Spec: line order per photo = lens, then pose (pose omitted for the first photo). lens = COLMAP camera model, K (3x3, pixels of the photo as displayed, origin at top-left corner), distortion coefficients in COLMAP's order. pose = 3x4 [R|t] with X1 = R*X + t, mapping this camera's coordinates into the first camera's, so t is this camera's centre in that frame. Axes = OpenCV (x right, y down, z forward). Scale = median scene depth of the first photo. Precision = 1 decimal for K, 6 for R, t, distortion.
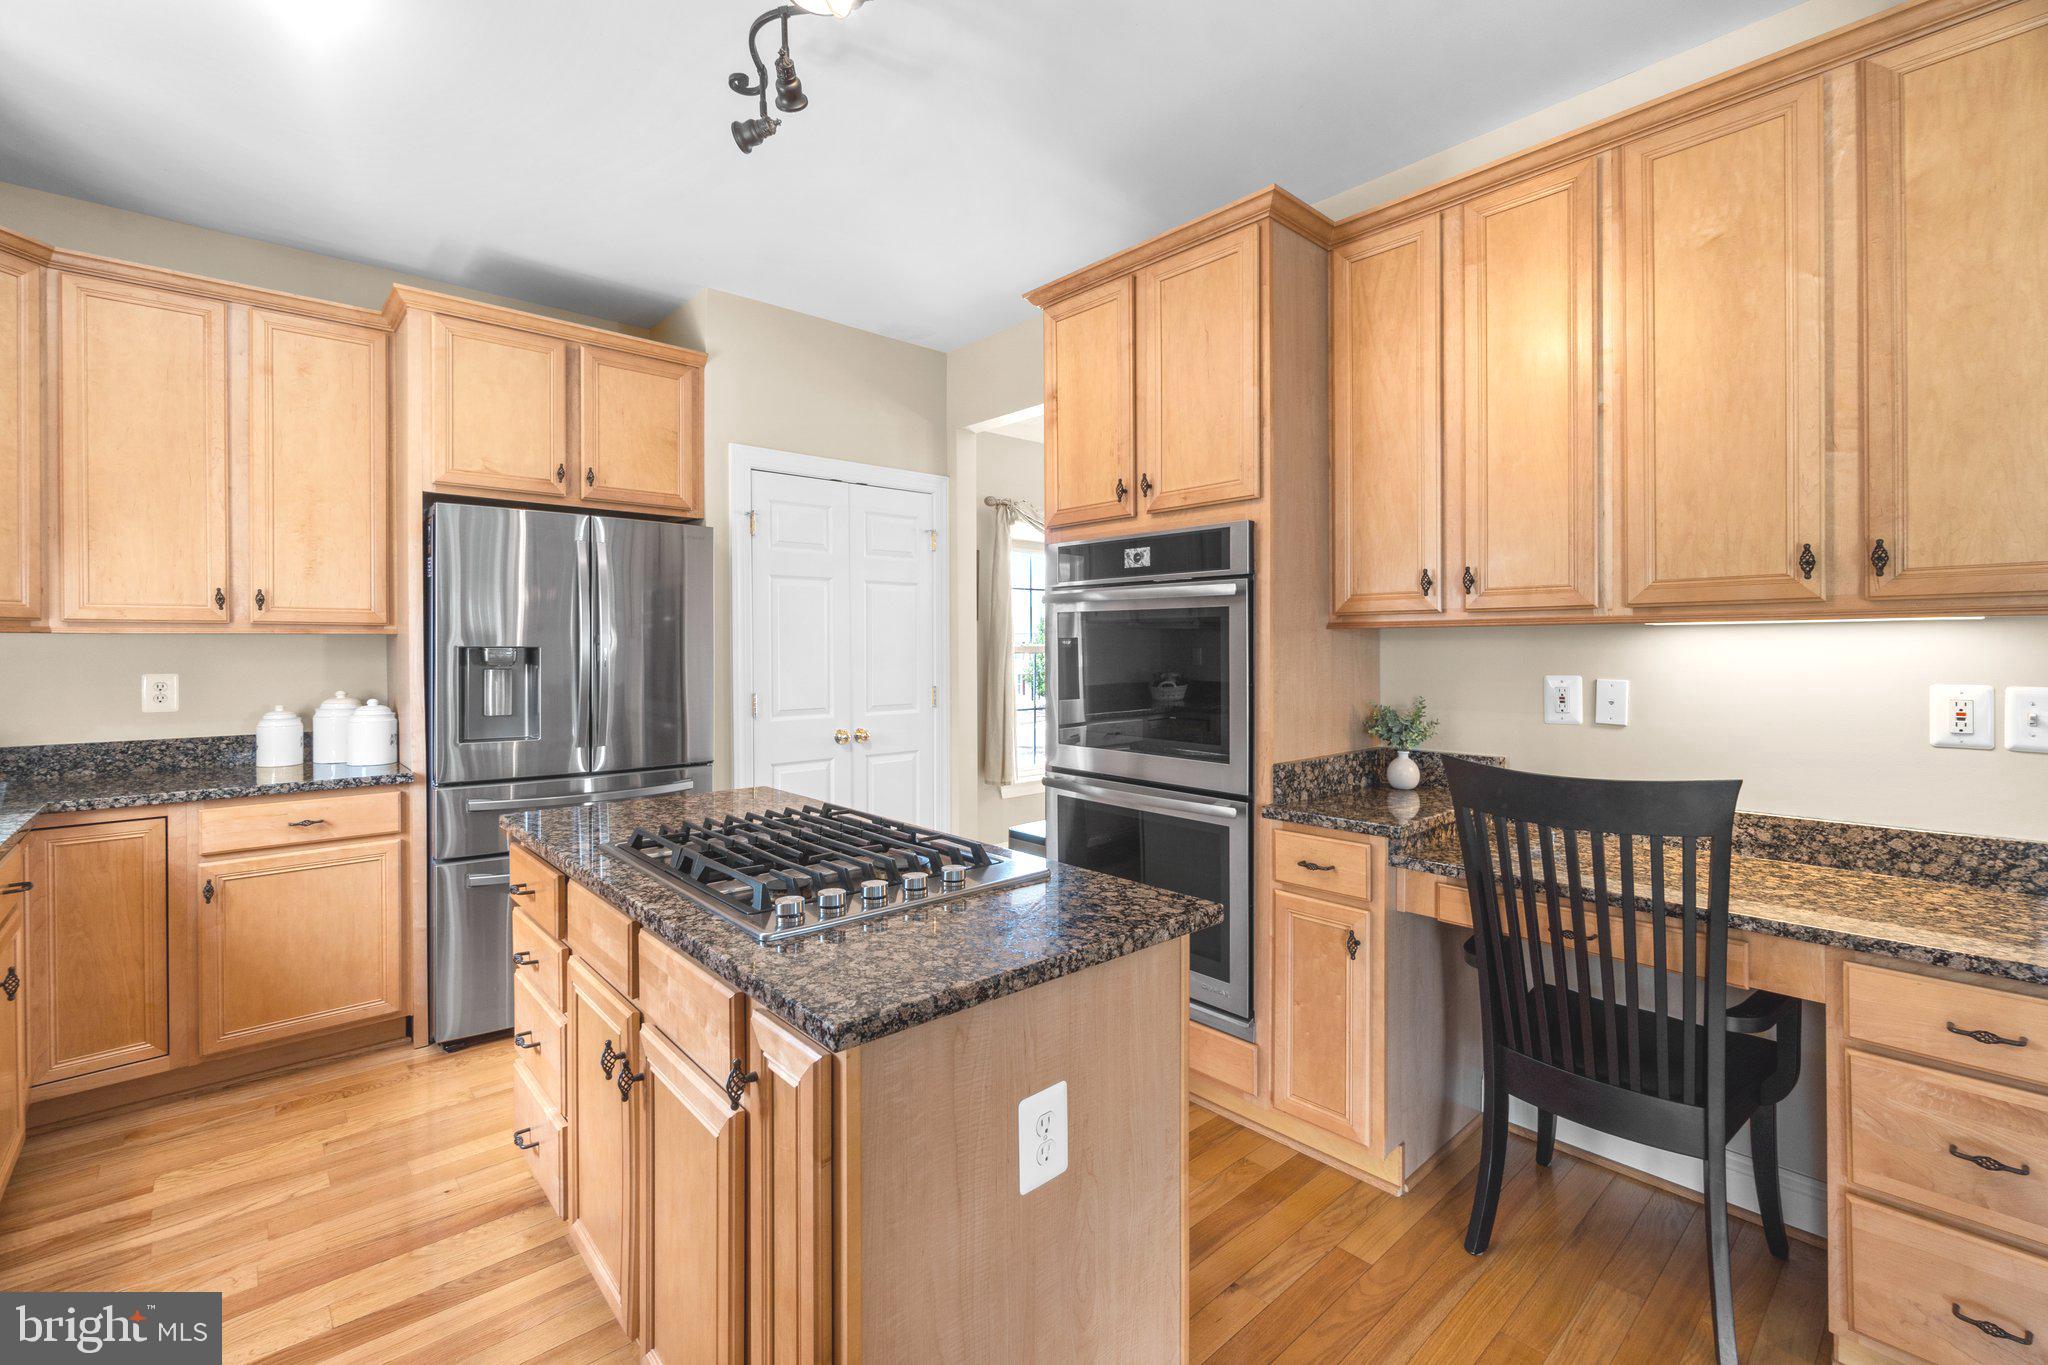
lens RADIAL K [[887.1, 0, 1018.0], [0, 887.1, 644.1], [0, 0, 1]] dist [-0.005496, 0.000451]
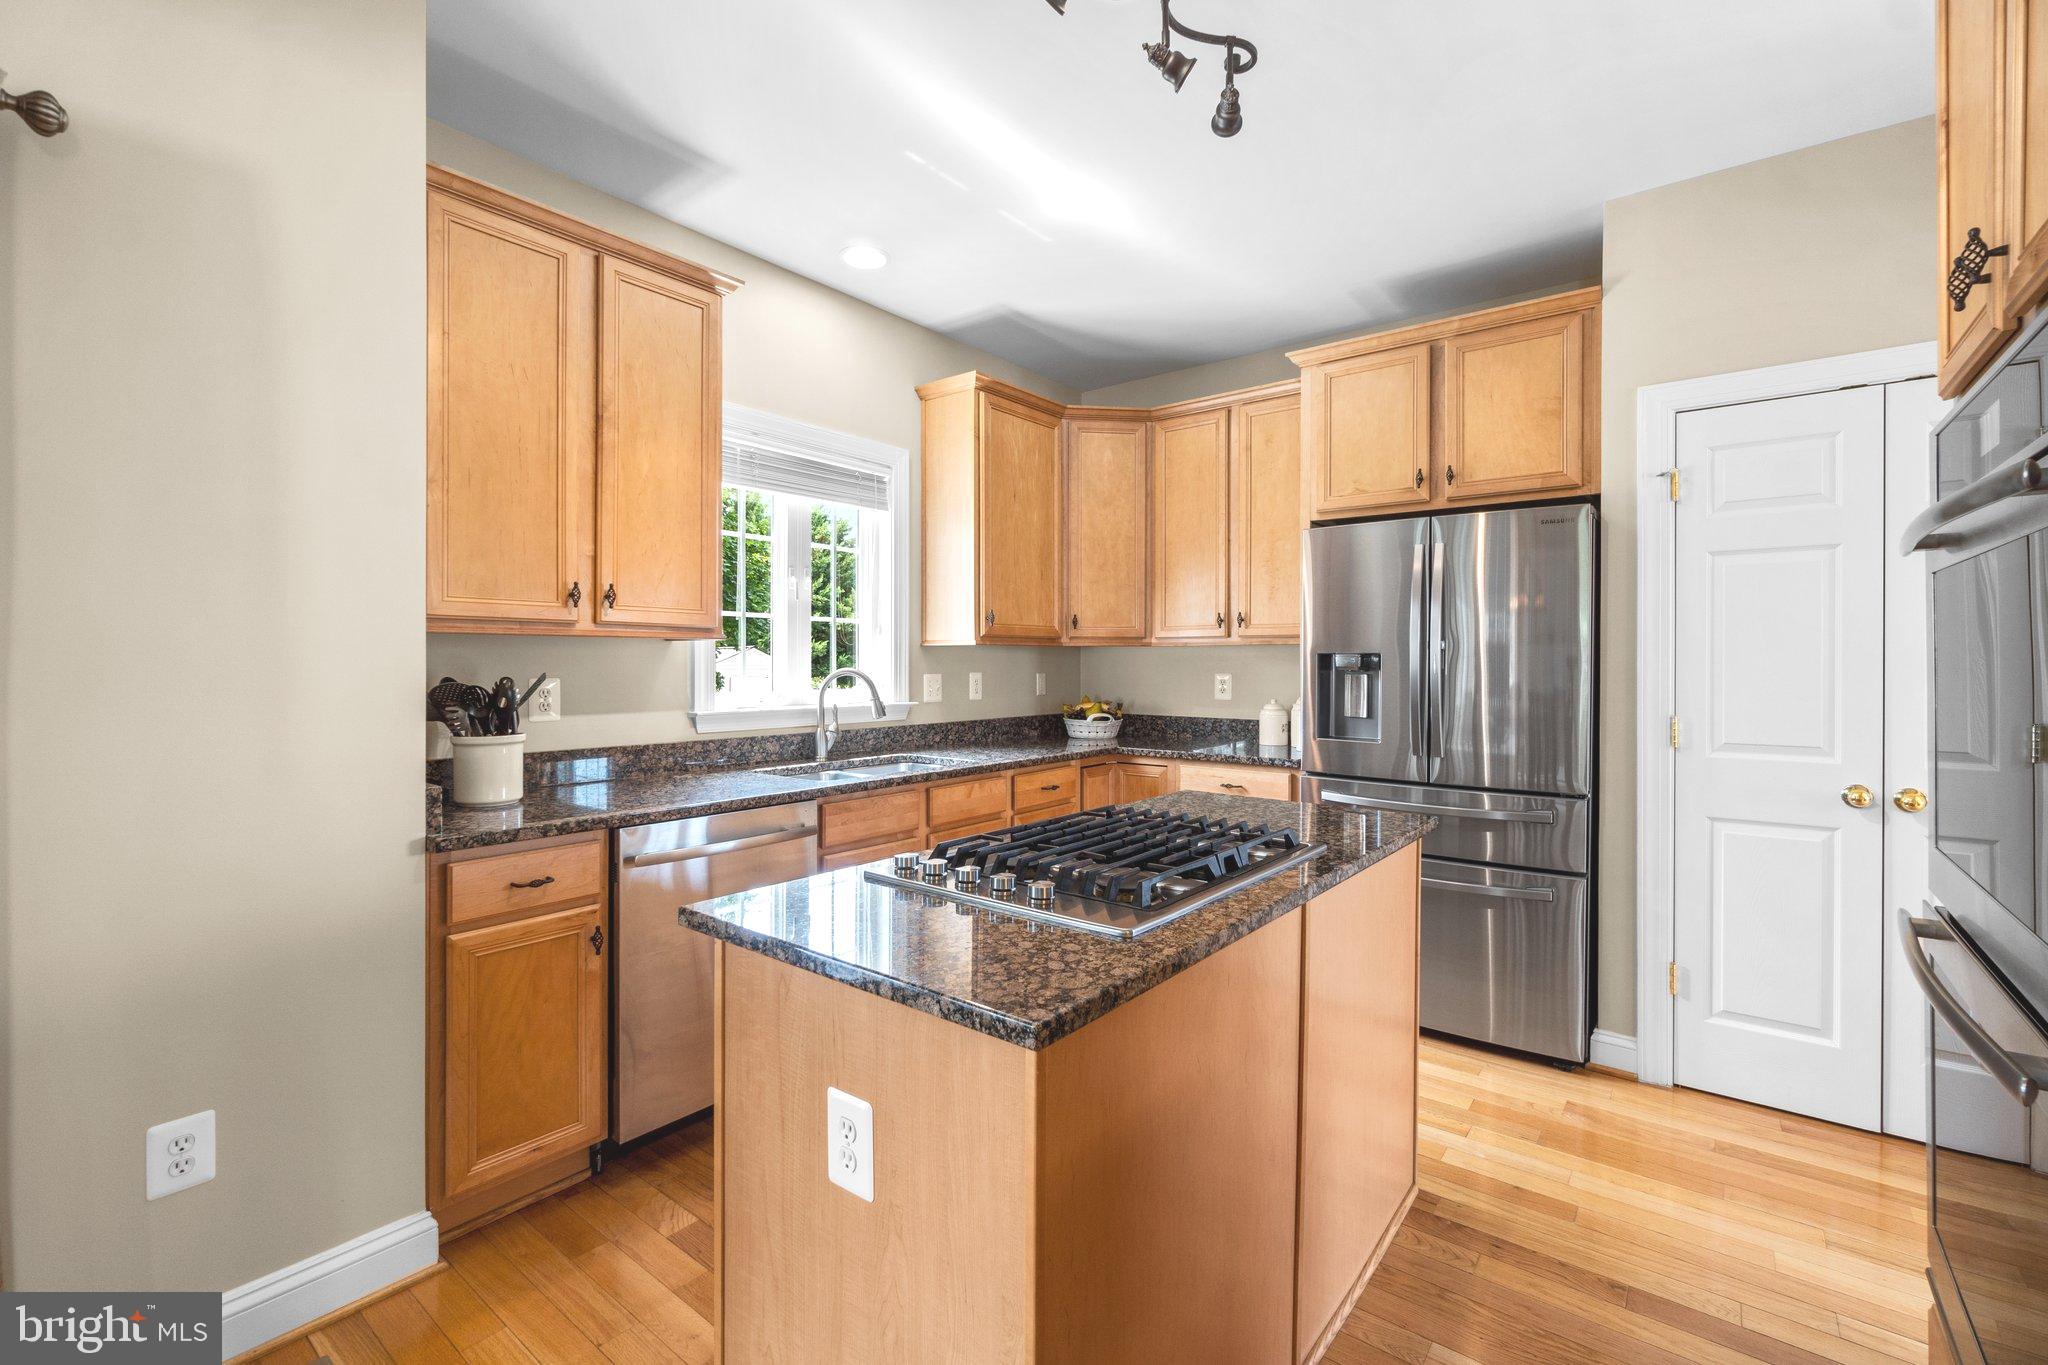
lens RADIAL K [[887.1, 0, 1023.3], [0, 887.1, 667.5], [0, 0, 1]] dist [-0.005496, 0.000451]
pose [[0.174772, 0.008142, -0.984575, 0.483635], [-0.001011, 0.999967, 0.008090, 0.013977], [0.984608, -0.000418, 0.174774, 0.487357]]
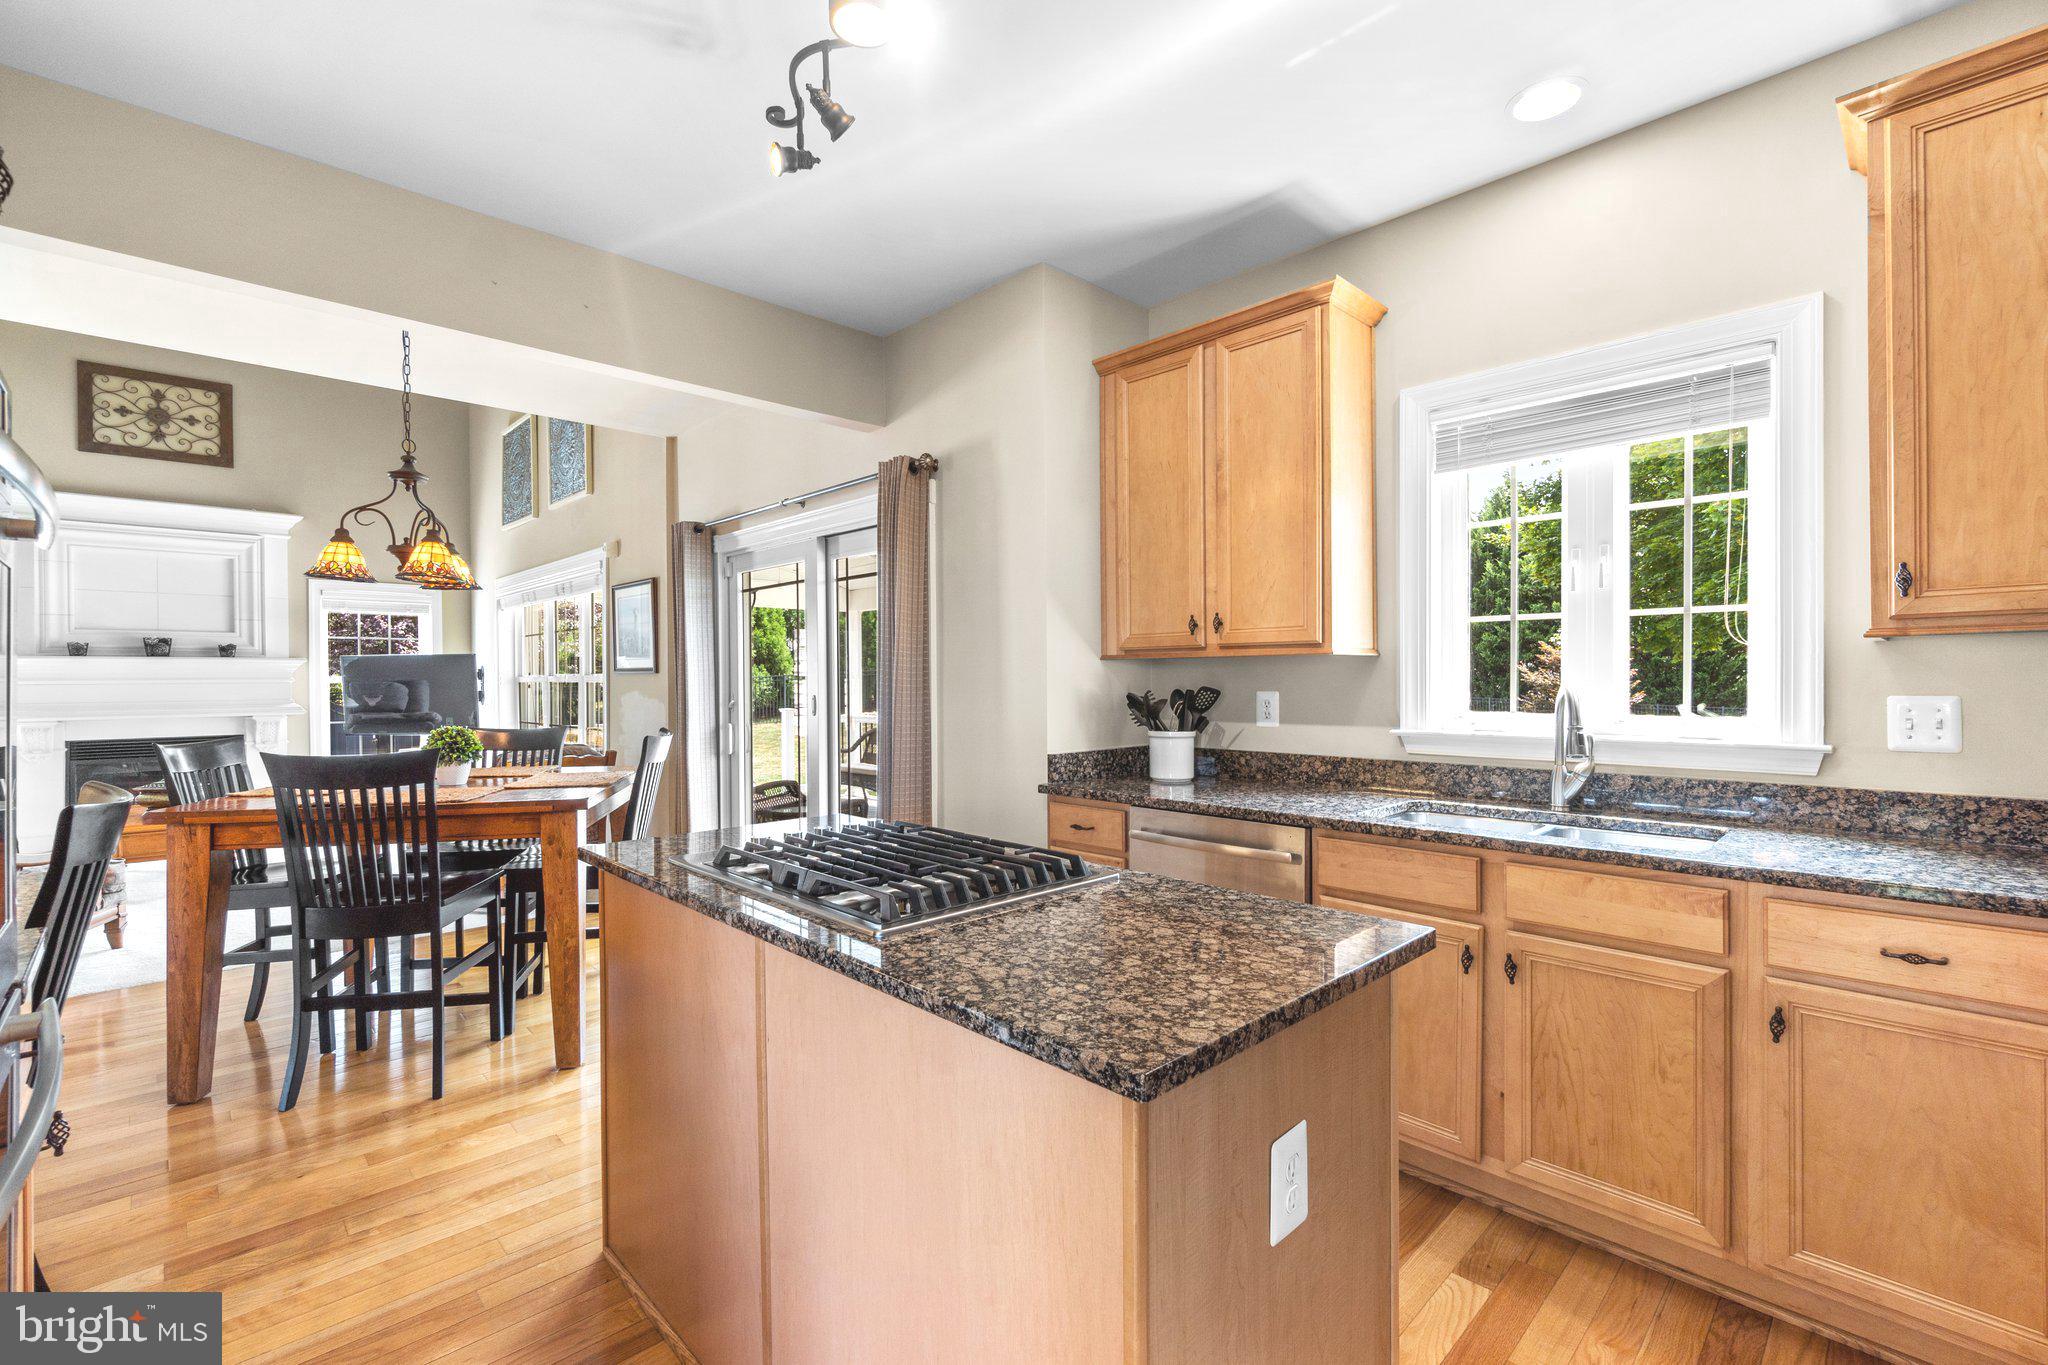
lens RADIAL K [[887.1, 0, 1022.1], [0, 887.1, 683.4], [0, 0, 1]] dist [-0.005496, 0.000451]
pose [[-0.999237, 0.008900, -0.038033, -0.250150], [0.008831, 0.999959, 0.001999, 0.019237], [0.038049, 0.001661, -0.999274, 1.365612]]
